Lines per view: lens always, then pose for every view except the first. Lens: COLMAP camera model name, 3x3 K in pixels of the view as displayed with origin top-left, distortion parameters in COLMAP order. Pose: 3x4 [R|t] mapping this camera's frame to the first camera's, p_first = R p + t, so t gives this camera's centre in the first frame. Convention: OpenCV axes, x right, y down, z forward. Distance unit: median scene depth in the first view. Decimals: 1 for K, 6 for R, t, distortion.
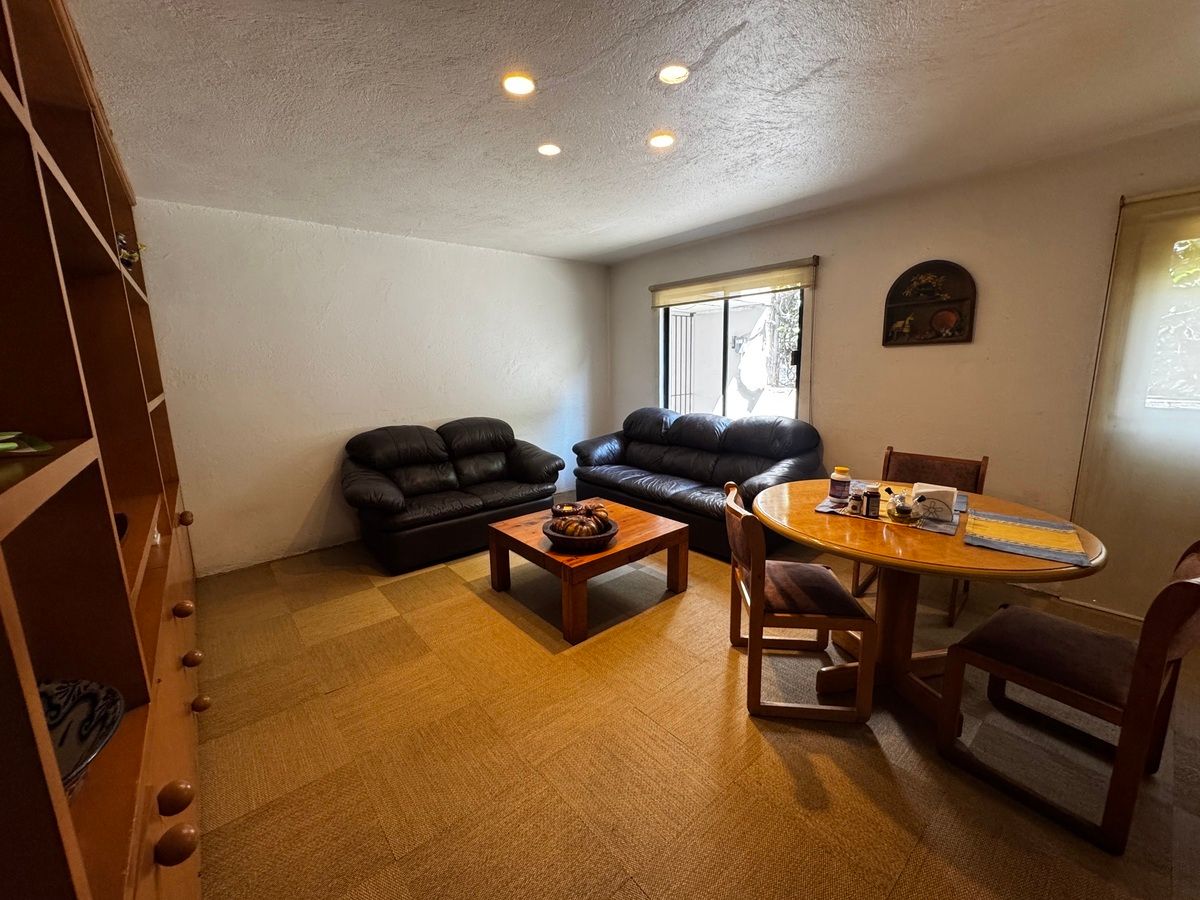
lens RADIAL K [[480.3, 0, 602.5], [0, 480.3, 449.0], [0, 0, 1]] dist [0.000038, -0.000092]
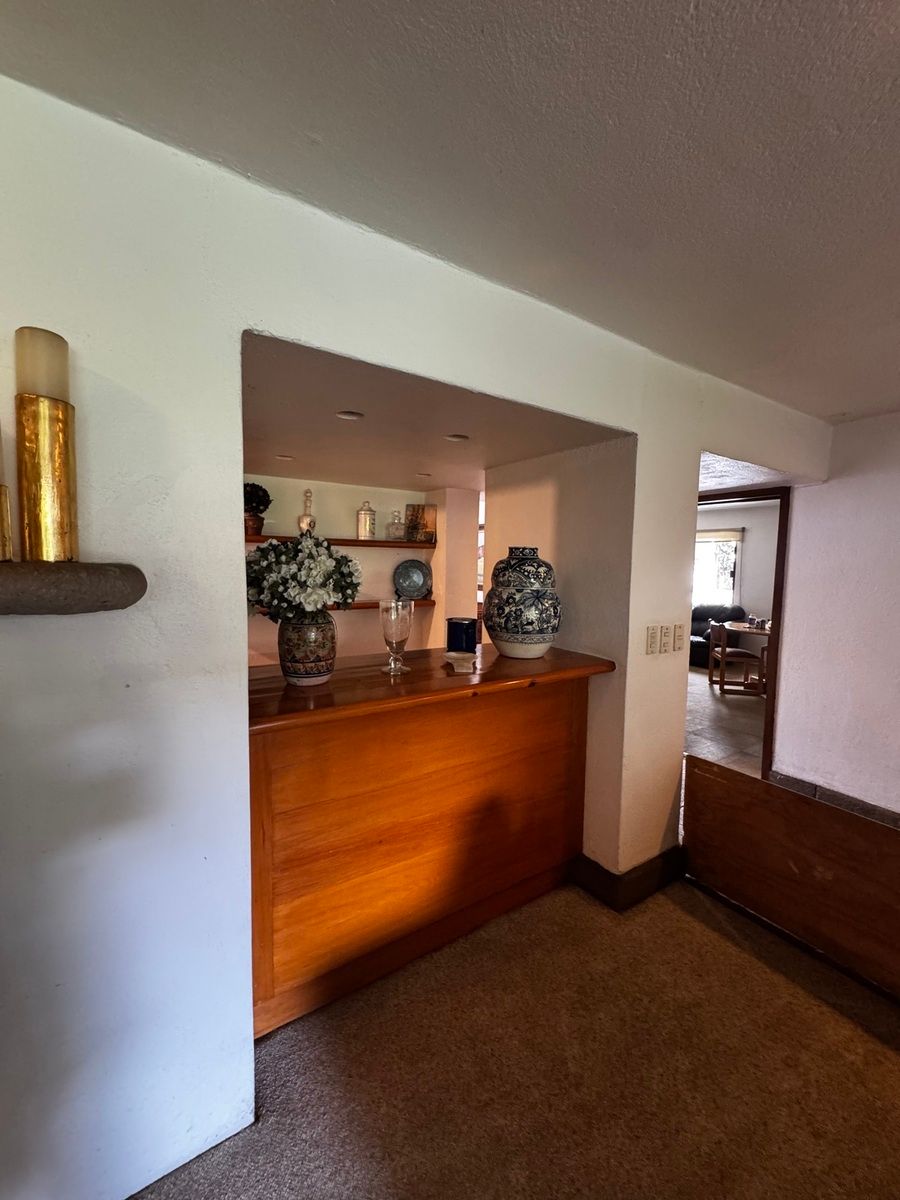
lens RADIAL K [[480.3, 0, 448.1], [0, 480.3, 599.0], [0, 0, 1]] dist [0.000038, -0.000092]
pose [[0.989278, 0.053554, -0.135871, -0.518049], [-0.067317, 0.992827, -0.098809, 0.202563], [0.129605, 0.106896, 0.985787, -1.177870]]
